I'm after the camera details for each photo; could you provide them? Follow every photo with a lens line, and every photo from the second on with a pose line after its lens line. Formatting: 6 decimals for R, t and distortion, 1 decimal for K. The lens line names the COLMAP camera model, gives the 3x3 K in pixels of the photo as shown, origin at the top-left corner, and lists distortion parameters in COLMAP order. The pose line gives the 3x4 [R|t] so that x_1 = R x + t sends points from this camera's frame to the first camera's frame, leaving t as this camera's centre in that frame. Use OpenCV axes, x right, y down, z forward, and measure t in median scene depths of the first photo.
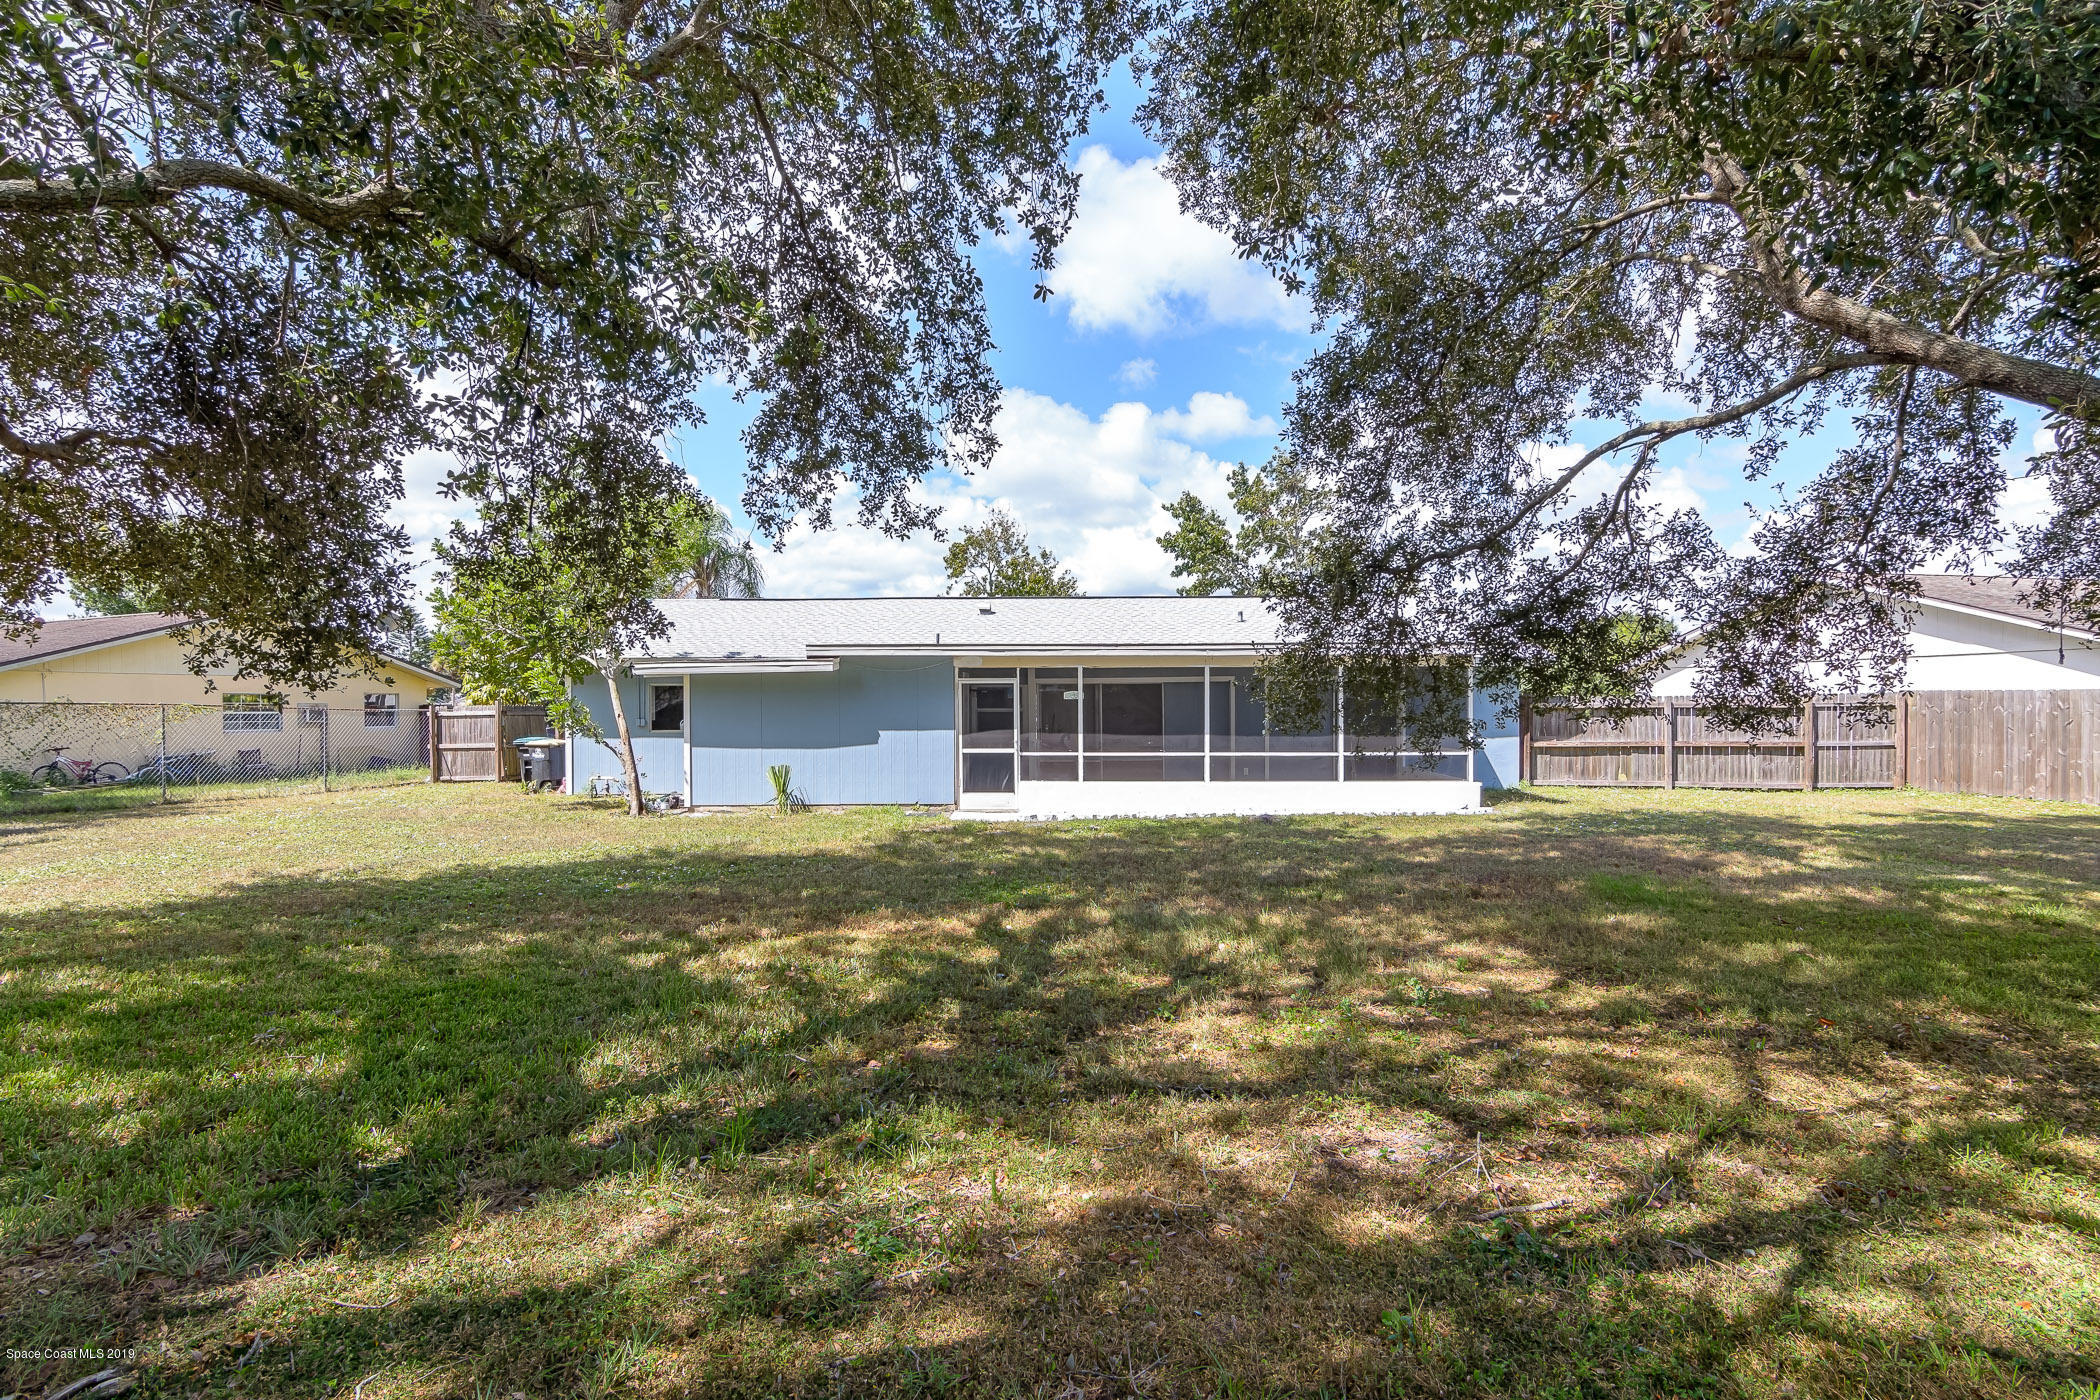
lens RADIAL K [[973.1, 0, 1050.1], [0, 973.1, 703.6], [0, 0, 1]] dist [0.001947, 0.000318]
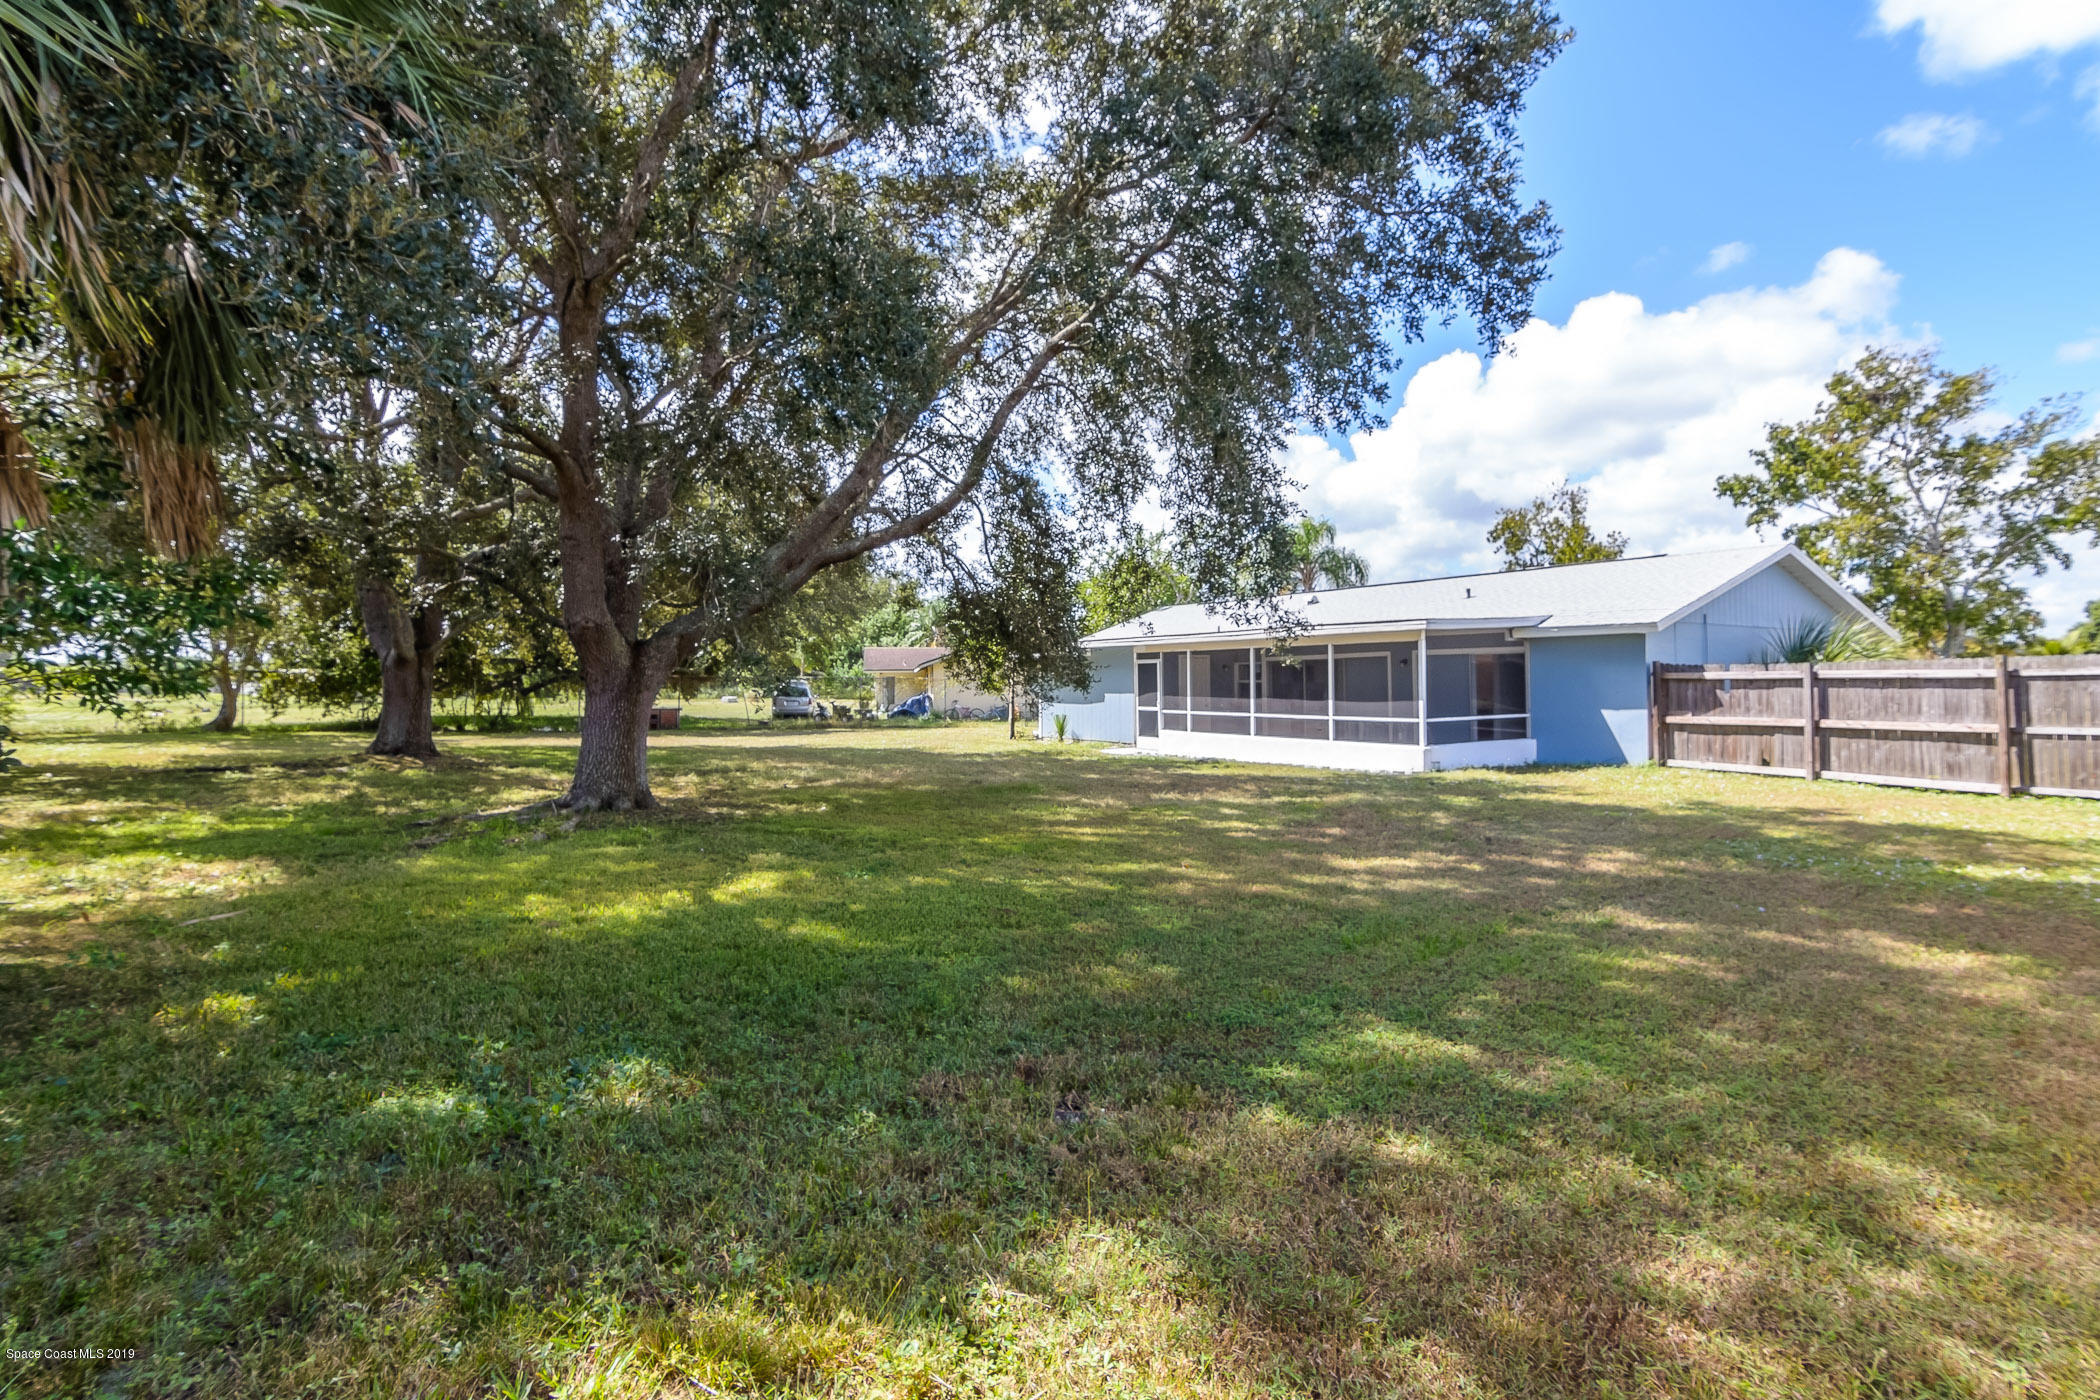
lens RADIAL K [[973.1, 0, 1048.3], [0, 973.1, 695.4], [0, 0, 1]] dist [0.001947, 0.000318]
pose [[0.568893, 0.012227, -0.822321, 1.070575], [0.003218, 0.999849, 0.017093, 0.002754], [0.822406, -0.012370, 0.568767, 0.030028]]
